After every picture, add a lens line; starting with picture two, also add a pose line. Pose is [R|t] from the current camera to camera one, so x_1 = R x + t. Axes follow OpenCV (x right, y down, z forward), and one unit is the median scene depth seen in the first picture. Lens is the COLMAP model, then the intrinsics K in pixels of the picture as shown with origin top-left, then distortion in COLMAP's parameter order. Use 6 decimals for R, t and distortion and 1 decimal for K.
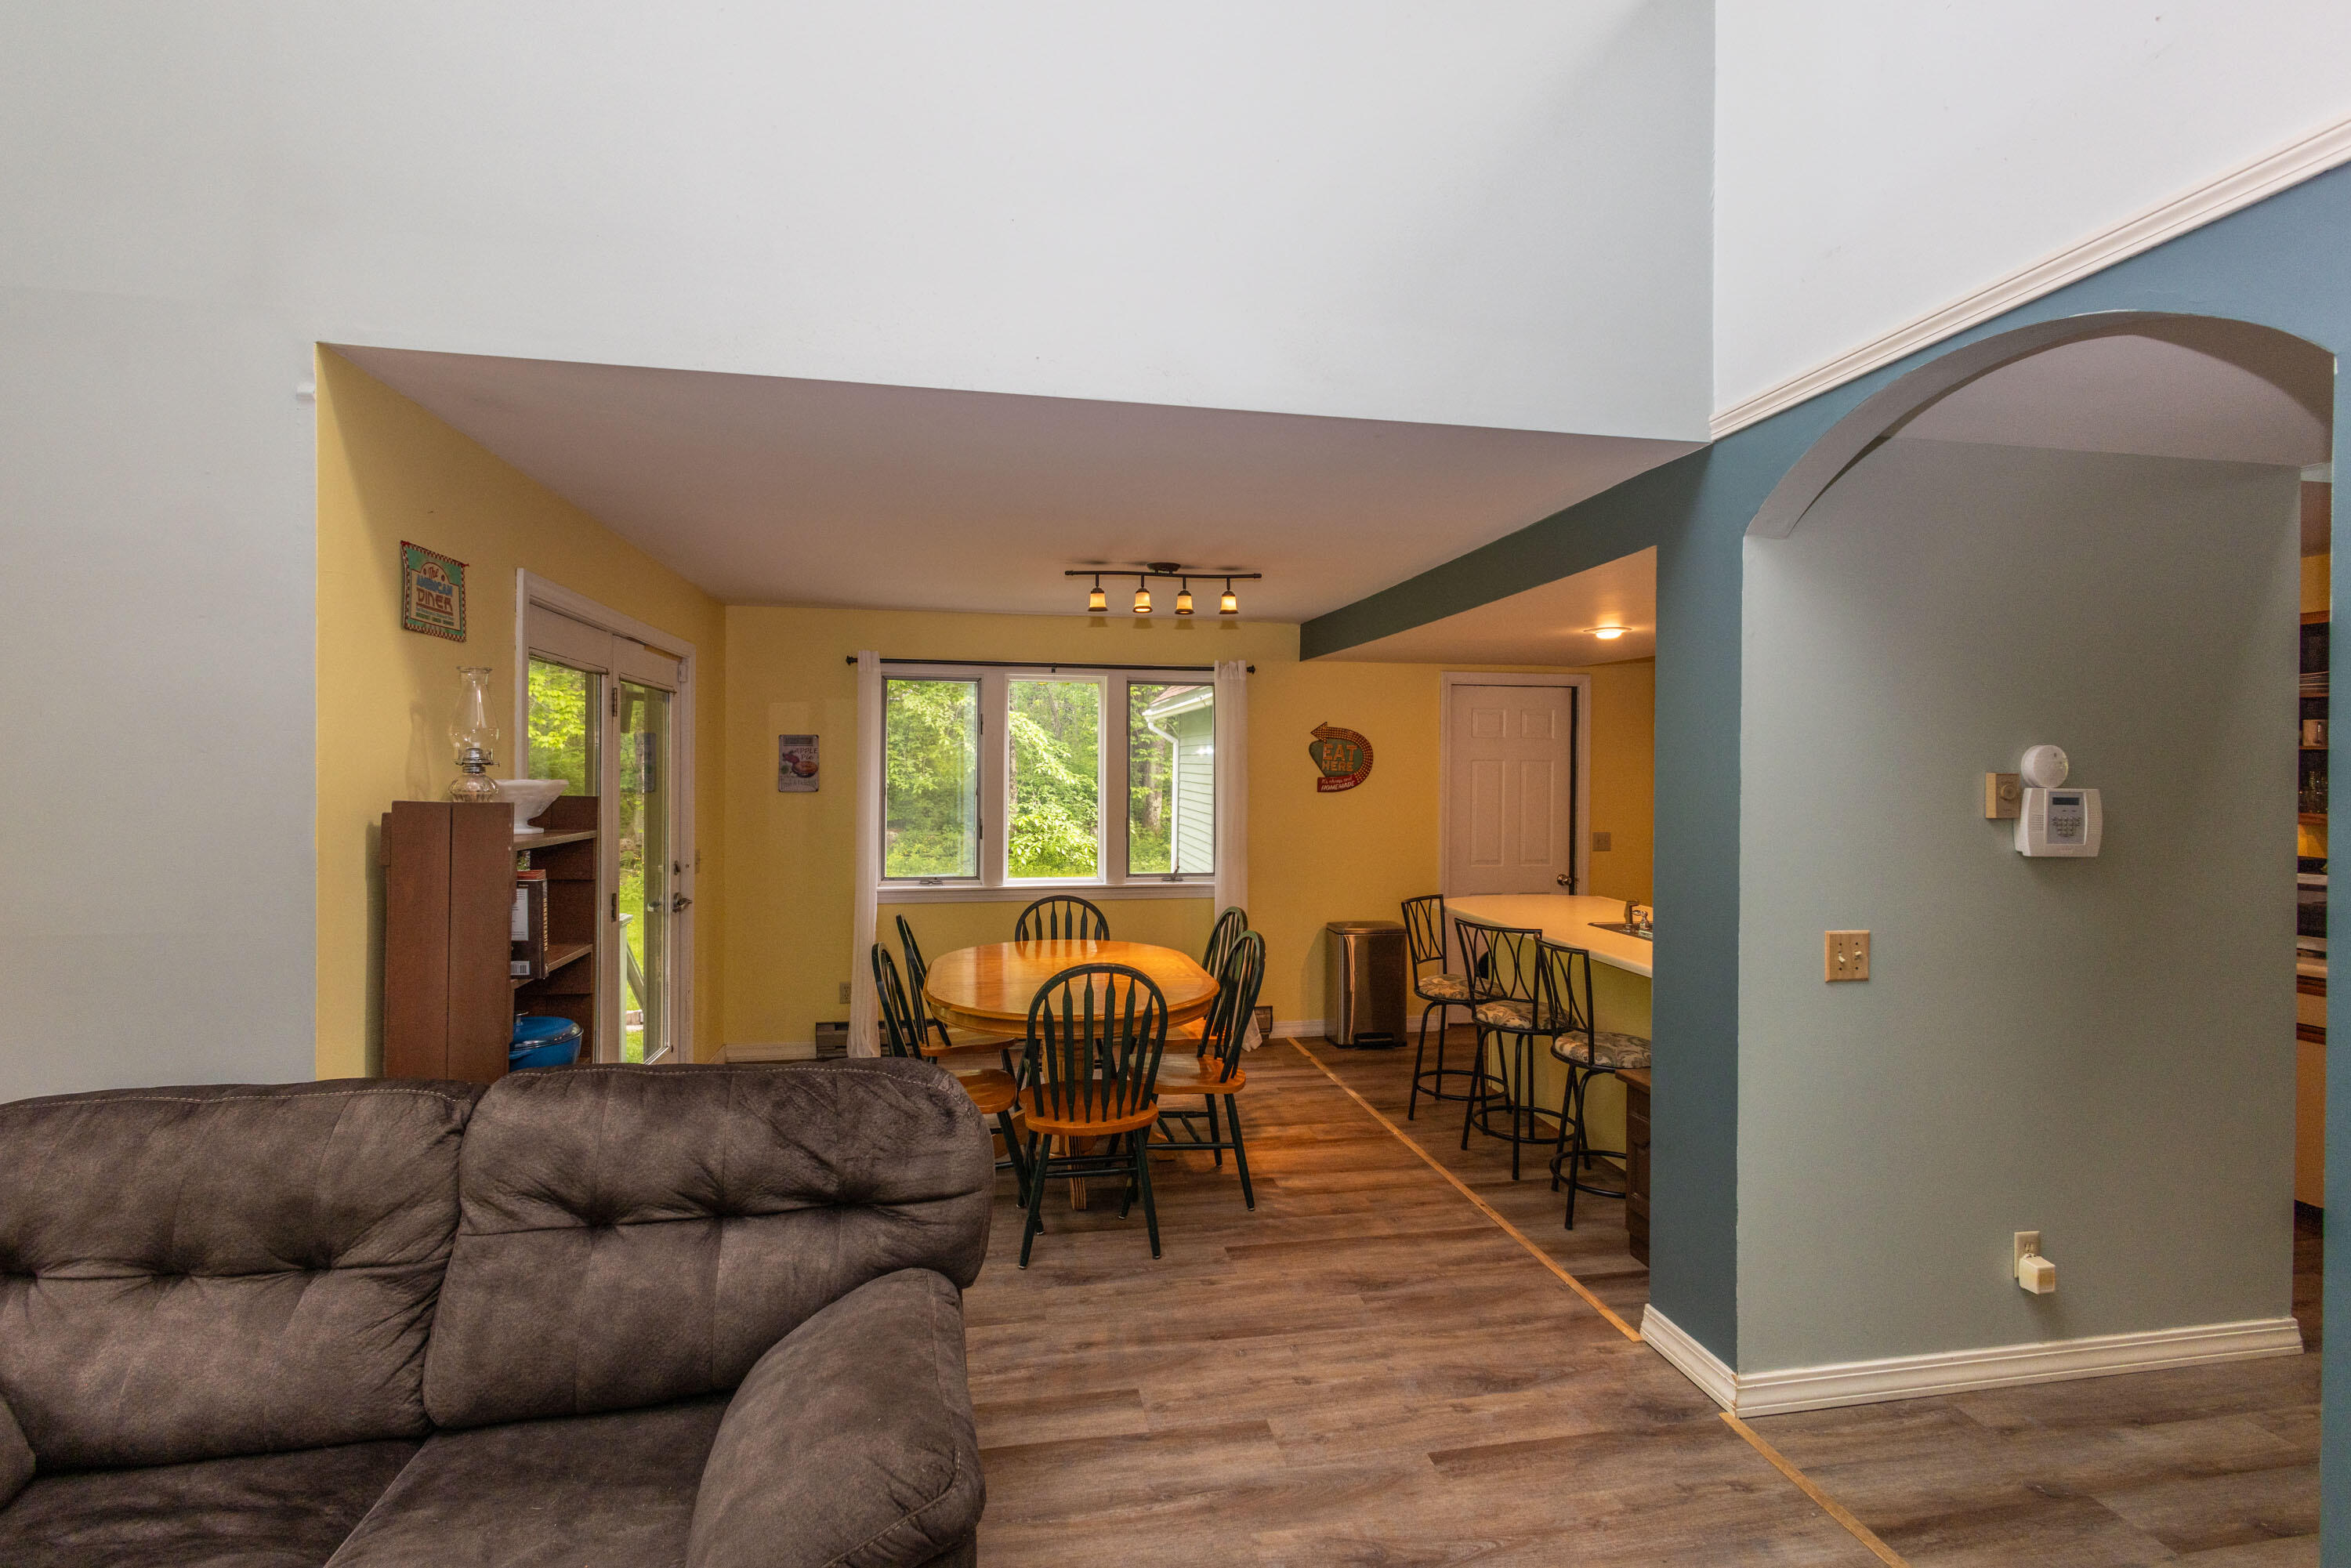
lens RADIAL K [[1067.6, 0, 1170.9], [0, 1067.6, 770.9], [0, 0, 1]] dist [0.007320, -0.000456]
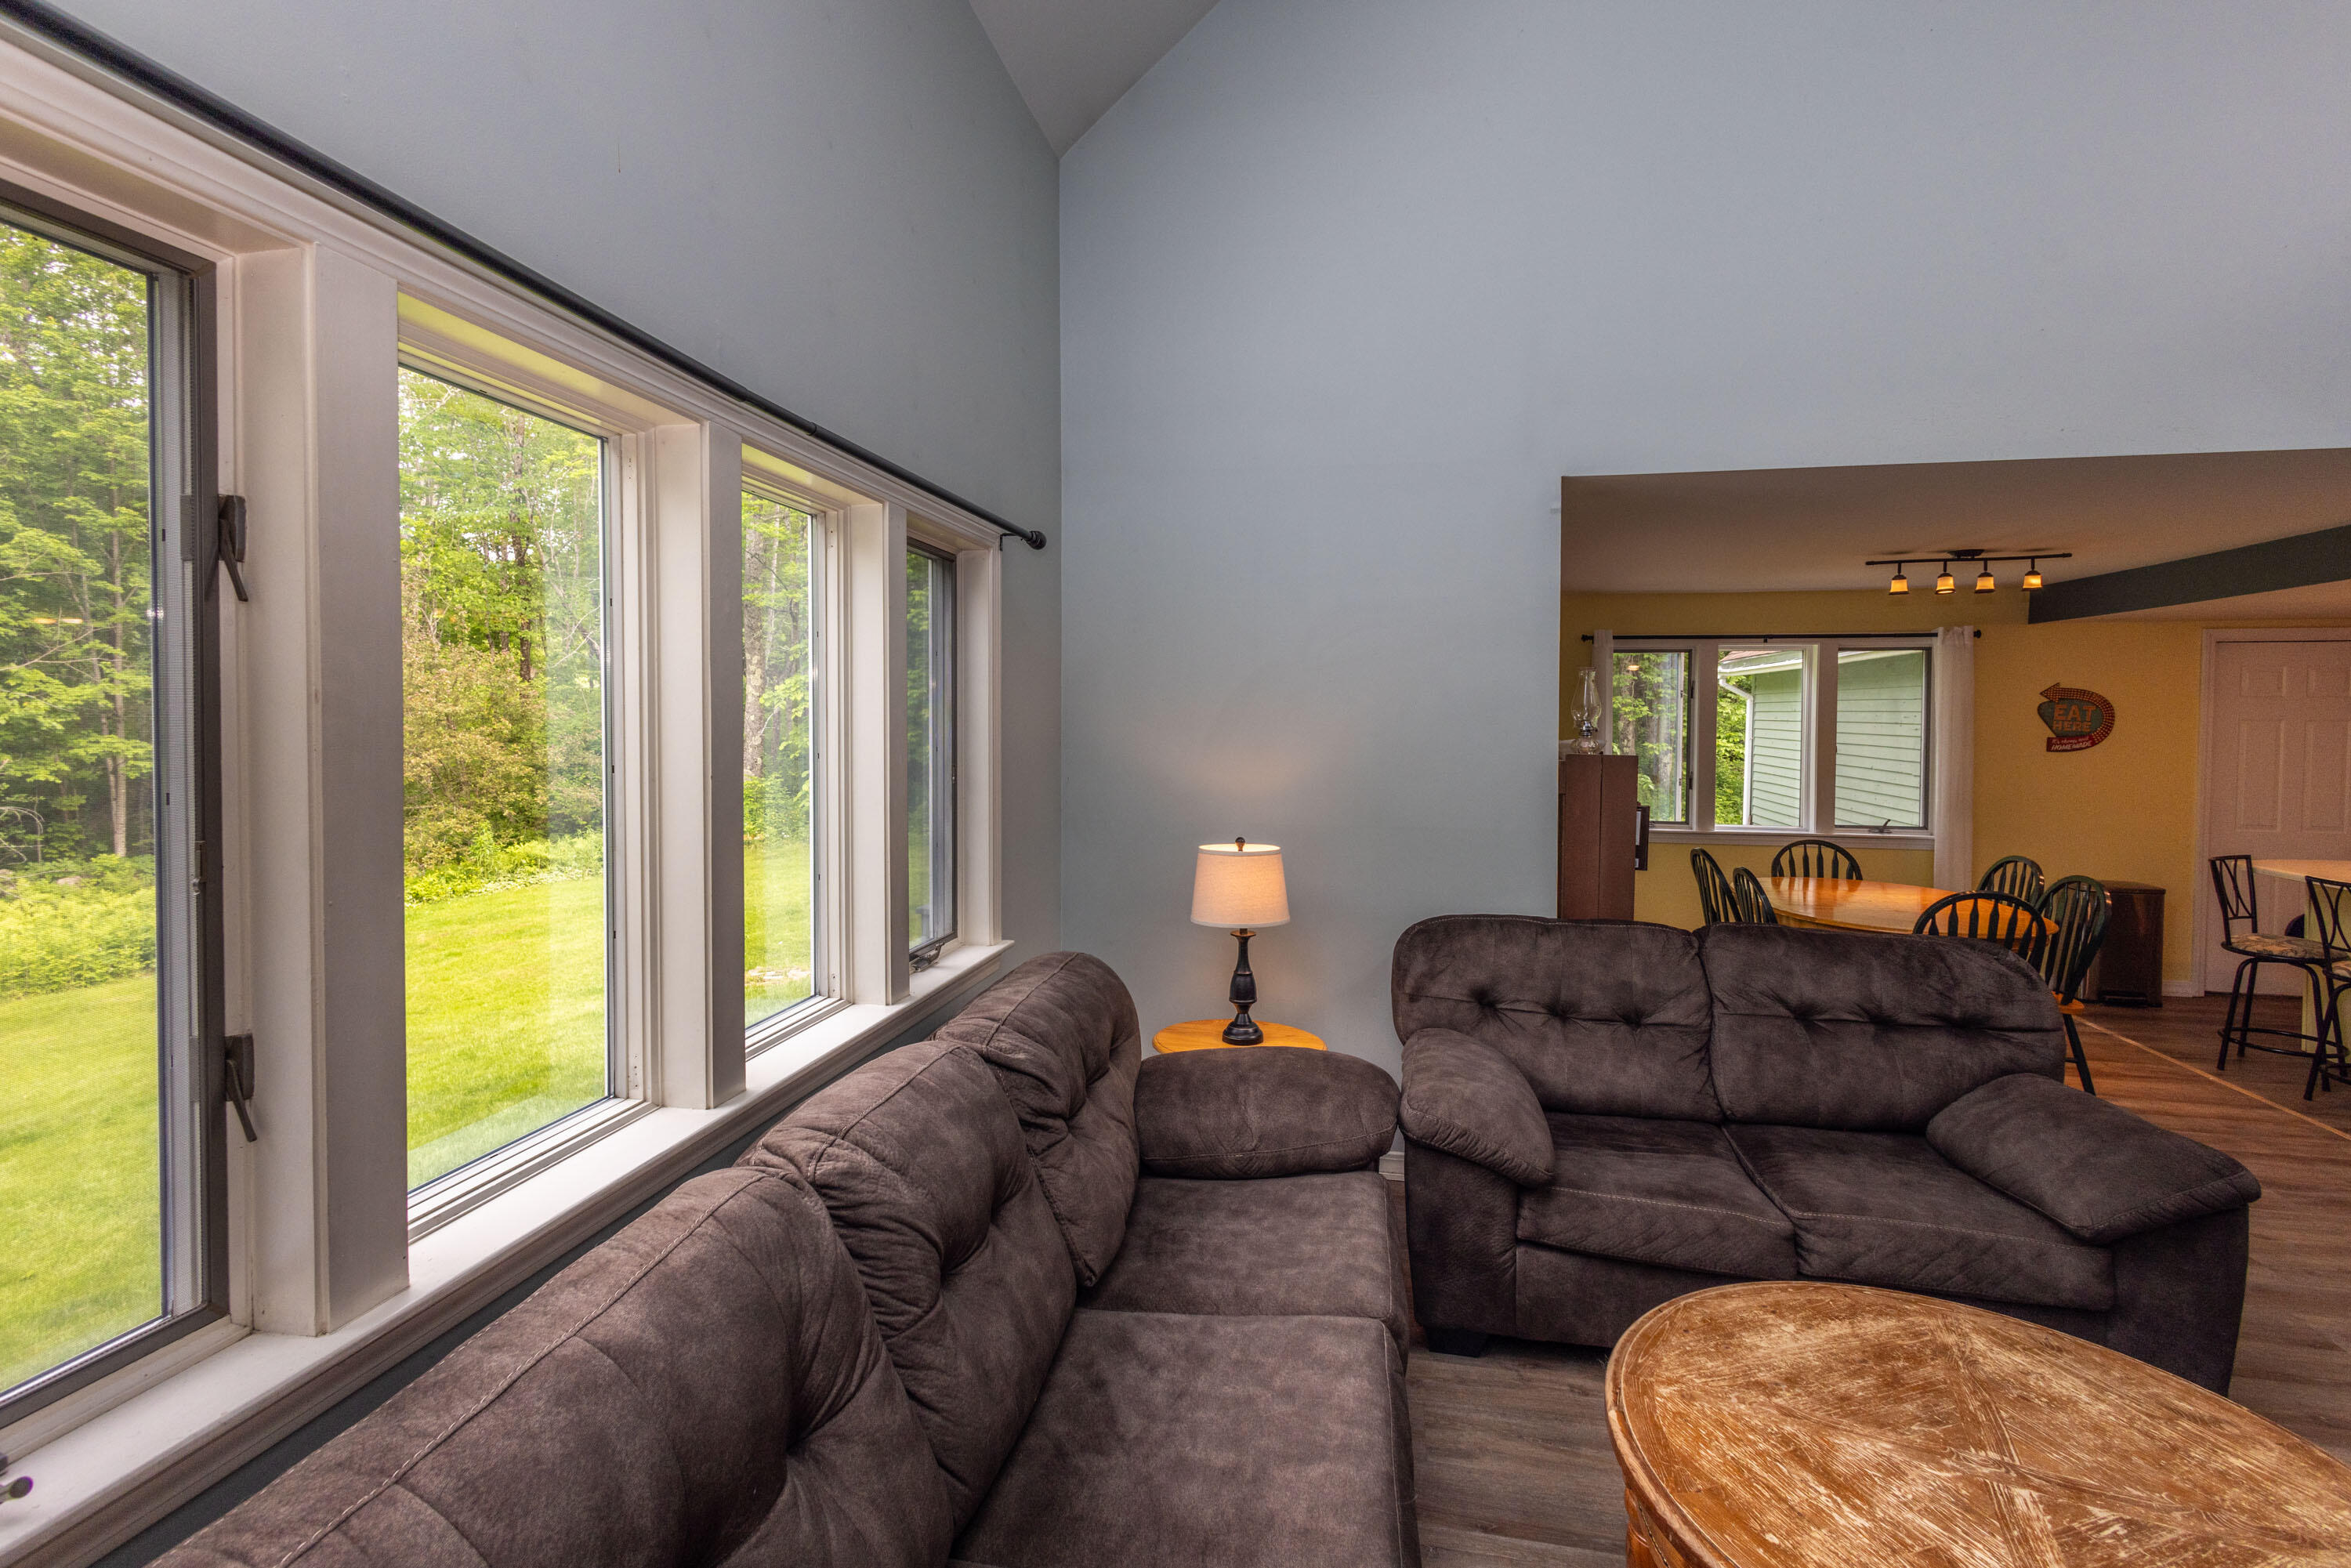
lens RADIAL K [[1061.7, 0, 1177.4], [0, 1061.7, 744.4], [0, 0, 1]] dist [0.017864, -0.006625]
pose [[0.927134, 0.008192, -0.374640, -0.492134], [-0.001045, 0.999814, 0.019276, -0.012059], [0.374728, -0.017480, 0.926970, -0.510848]]
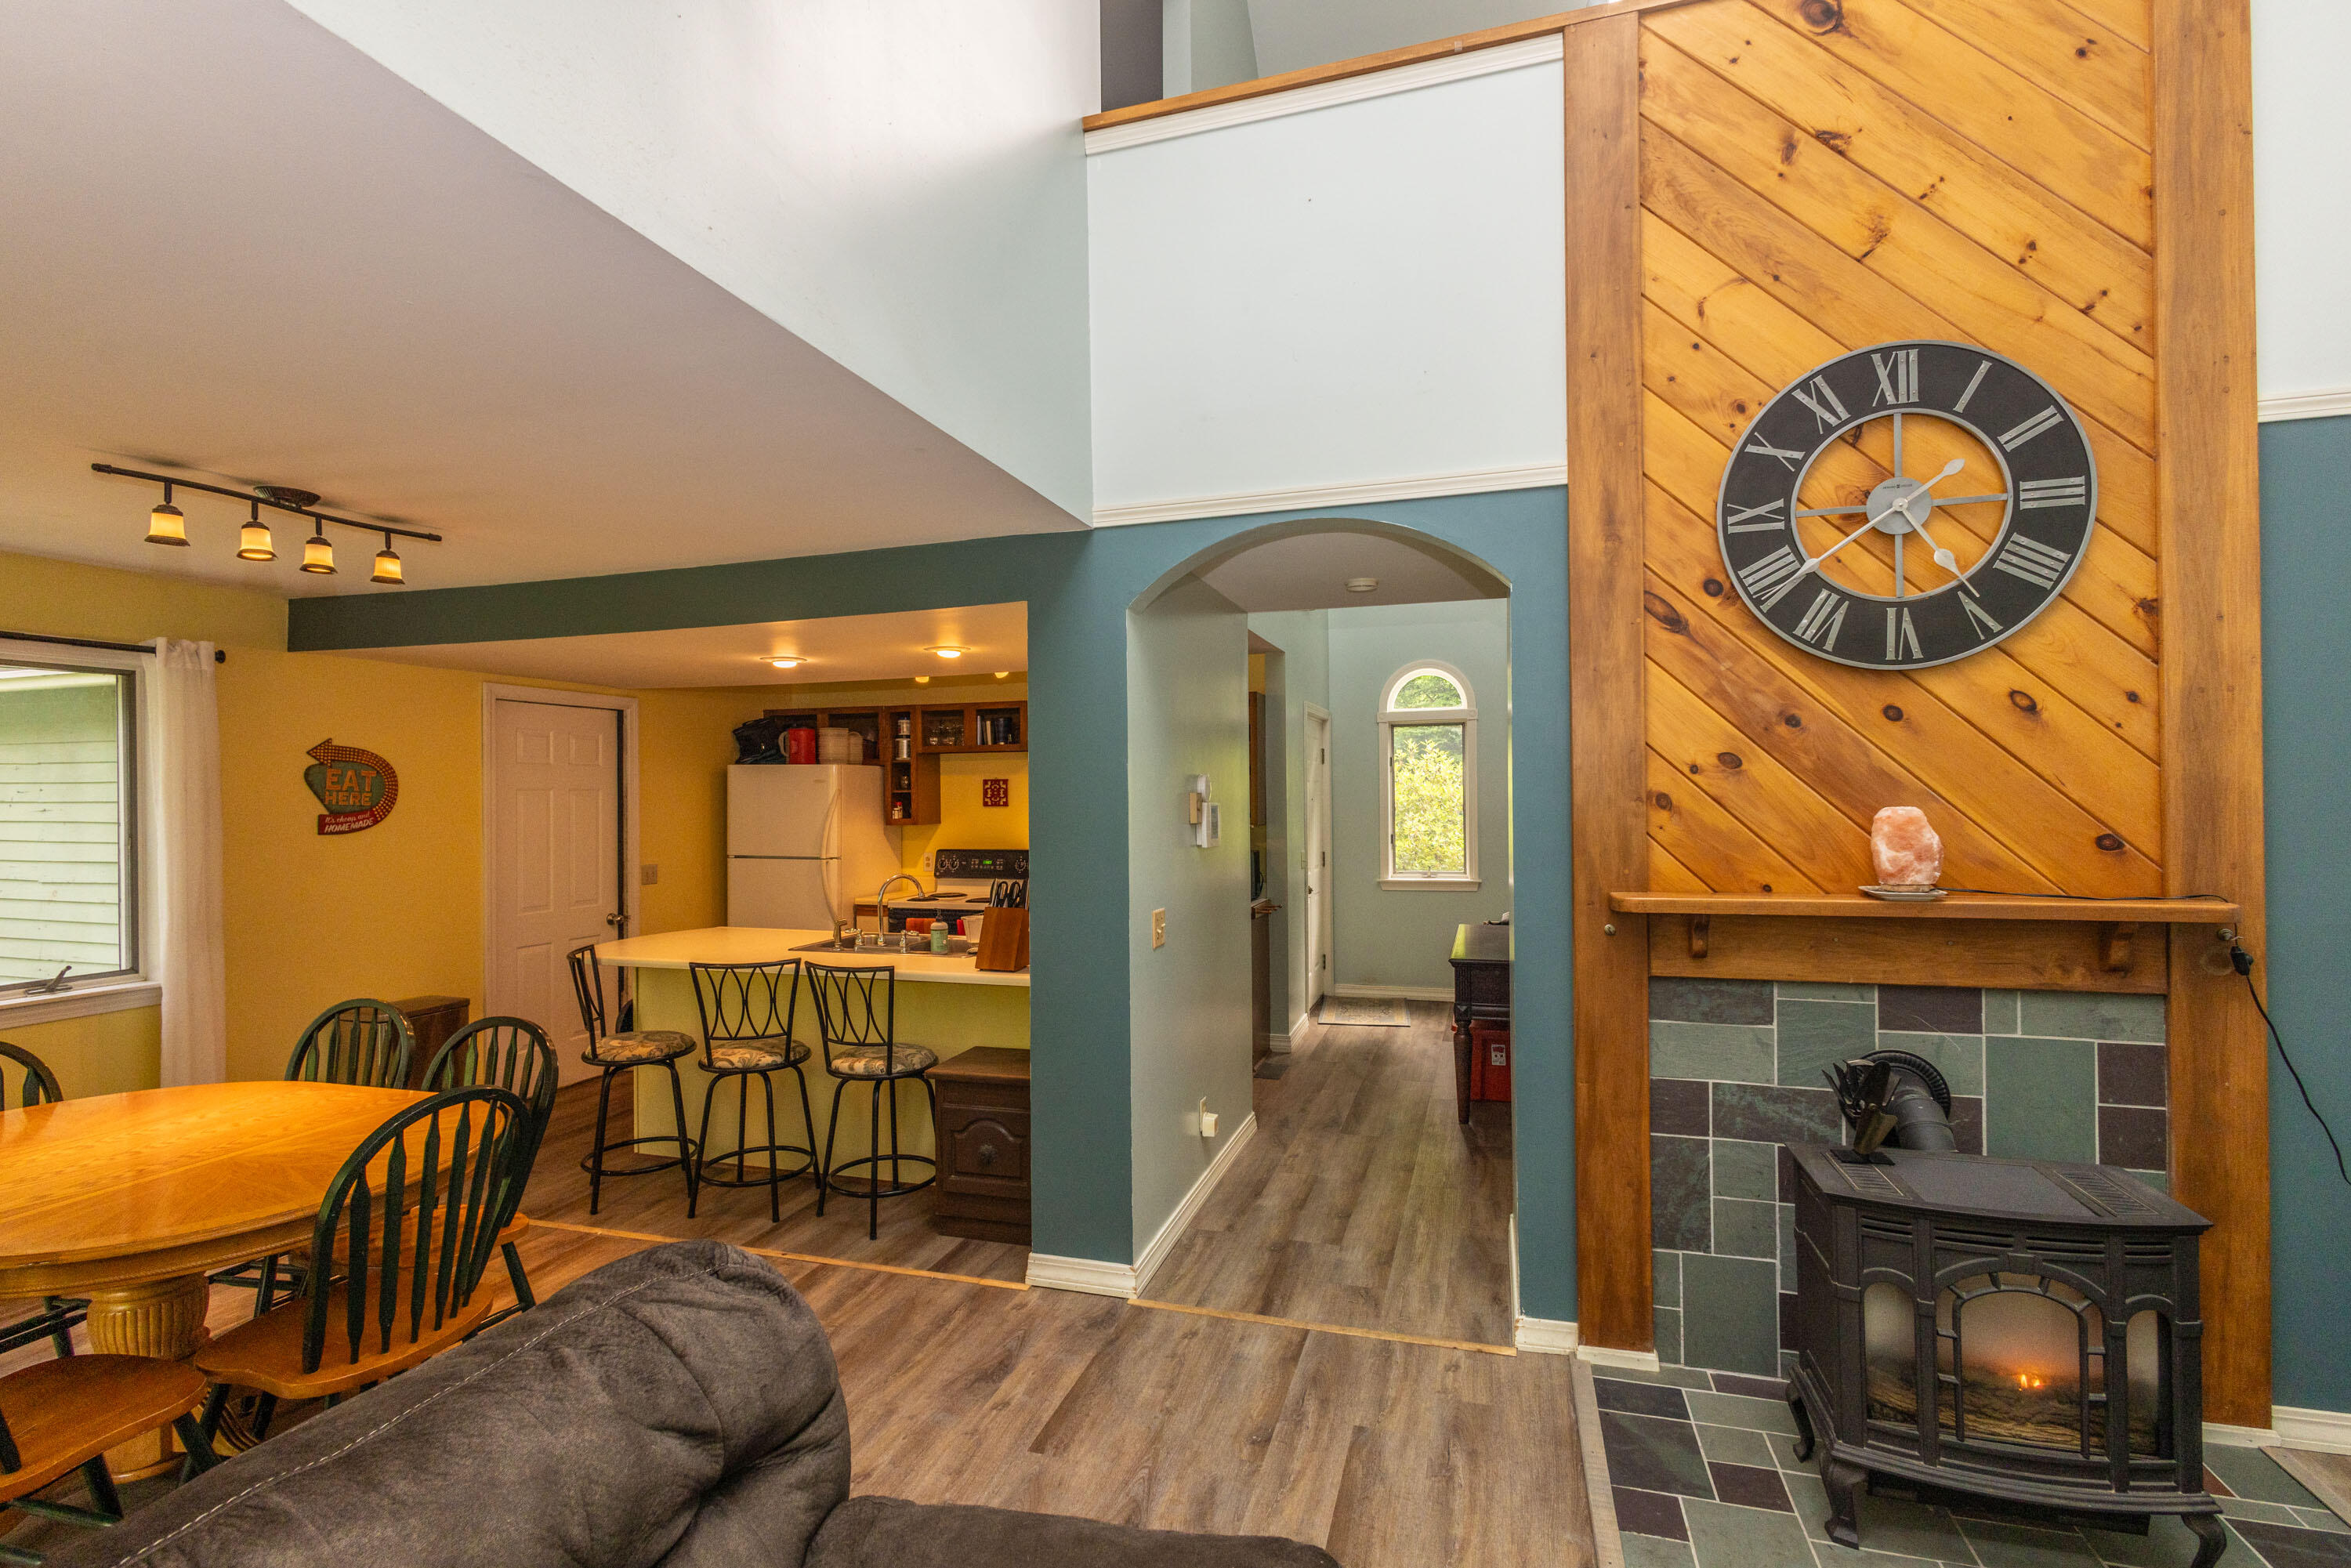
lens RADIAL K [[1070.9, 0, 1173.1], [0, 1070.9, 791.4], [0, 0, 1]] dist [0.005360, -0.000928]
pose [[0.461150, -0.007231, 0.887293, -0.476233], [0.016221, 0.999868, -0.000281, -0.000139], [-0.887174, 0.014522, 0.461207, 0.298255]]
